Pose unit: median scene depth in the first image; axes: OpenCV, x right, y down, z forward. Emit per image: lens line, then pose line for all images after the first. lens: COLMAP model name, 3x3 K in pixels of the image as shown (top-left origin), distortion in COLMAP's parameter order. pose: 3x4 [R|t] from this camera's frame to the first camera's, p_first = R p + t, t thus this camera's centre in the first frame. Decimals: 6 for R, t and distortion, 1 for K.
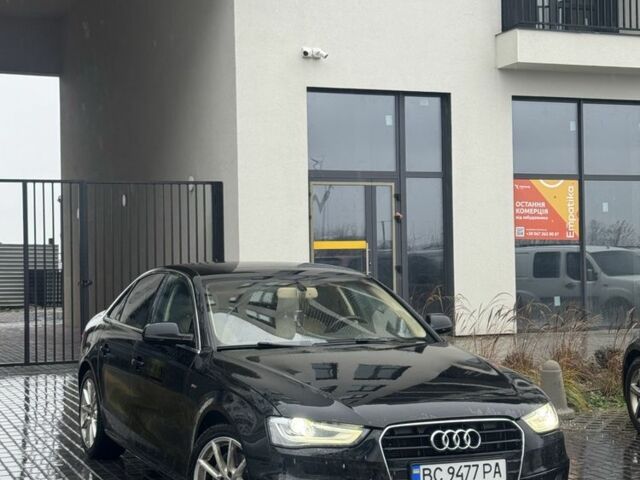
lens RADIAL K [[1172.2, 0, 328.5], [0, 1172.2, 239.6], [0, 0, 1]] dist [0.066533, 0.170419]
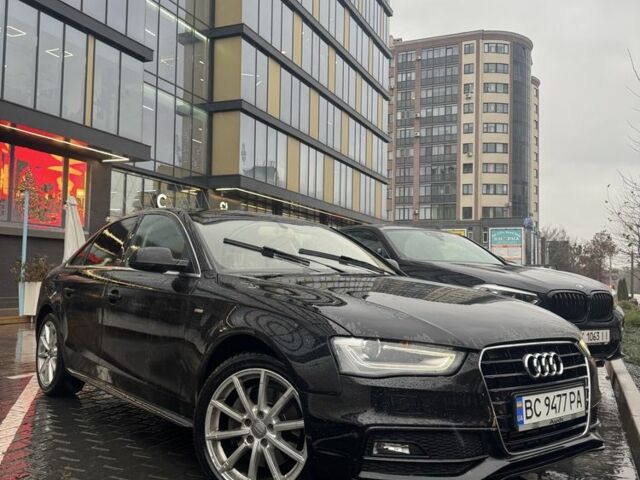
lens RADIAL K [[592.4, 0, 318.3], [0, 592.4, 233.1], [0, 0, 1]] dist [0.144621, -0.263475]
pose [[0.963874, 0.039792, 0.263369, -0.157441], [-0.021299, 0.997126, -0.072704, 0.103181], [-0.265505, 0.064469, 0.961952, 0.576063]]
